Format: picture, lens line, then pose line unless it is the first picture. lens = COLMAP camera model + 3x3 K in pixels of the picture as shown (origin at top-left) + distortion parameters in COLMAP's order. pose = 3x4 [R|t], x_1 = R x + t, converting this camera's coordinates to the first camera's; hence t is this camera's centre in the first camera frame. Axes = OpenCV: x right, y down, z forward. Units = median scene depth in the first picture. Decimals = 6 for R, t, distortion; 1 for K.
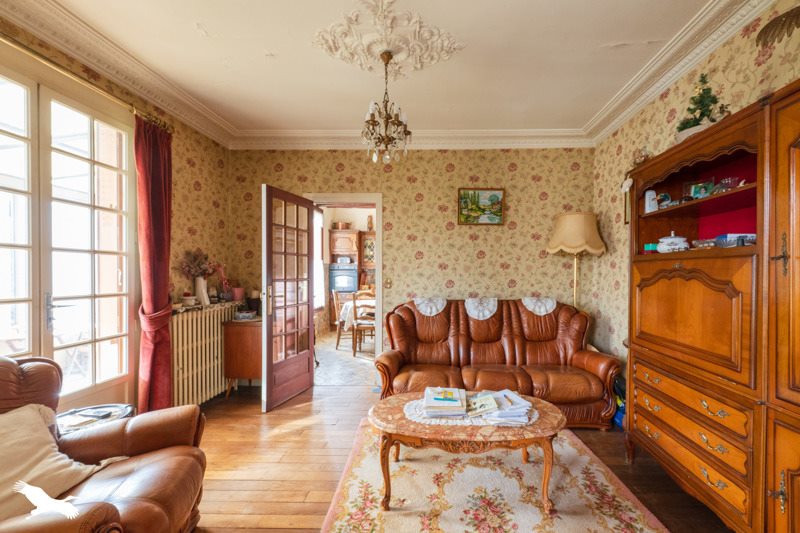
lens RADIAL K [[315.8, 0, 433.9], [0, 315.8, 274.5], [0, 0, 1]] dist [0.001421, 0.000082]
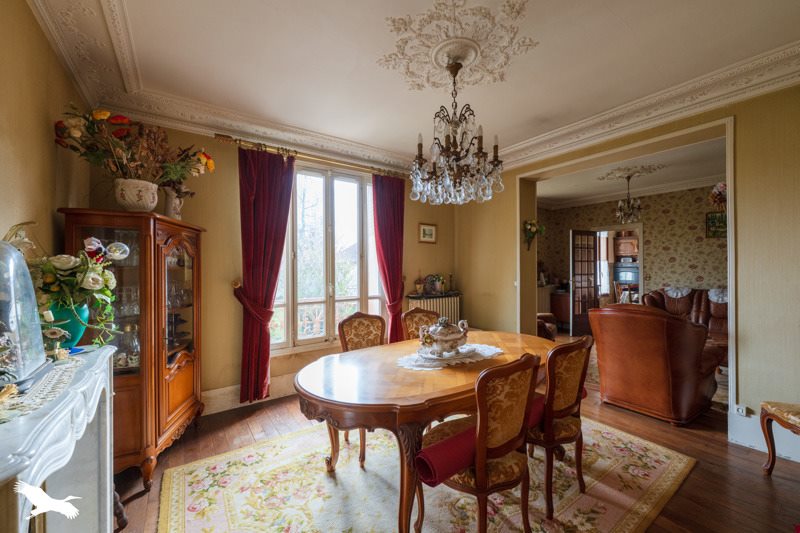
lens RADIAL K [[315.8, 0, 397.3], [0, 315.8, 267.0], [0, 0, 1]] dist [0.001421, 0.000082]
pose [[0.576465, -0.003916, -0.817113, 0.440588], [-0.000698, 0.999986, -0.005284, -0.015954], [0.817122, 0.003616, 0.576454, -0.986714]]
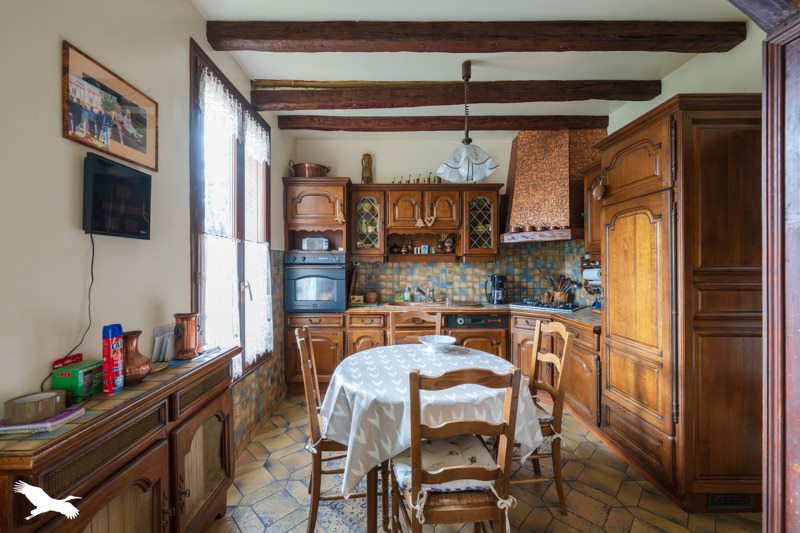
lens RADIAL K [[315.8, 0, 394.5], [0, 315.8, 268.8], [0, 0, 1]] dist [0.001421, 0.000082]
pose [[0.999877, -0.005286, 0.014754, -0.325861], [0.005437, 0.999933, -0.010183, -0.004285], [-0.014699, 0.010262, 0.999839, 0.989238]]
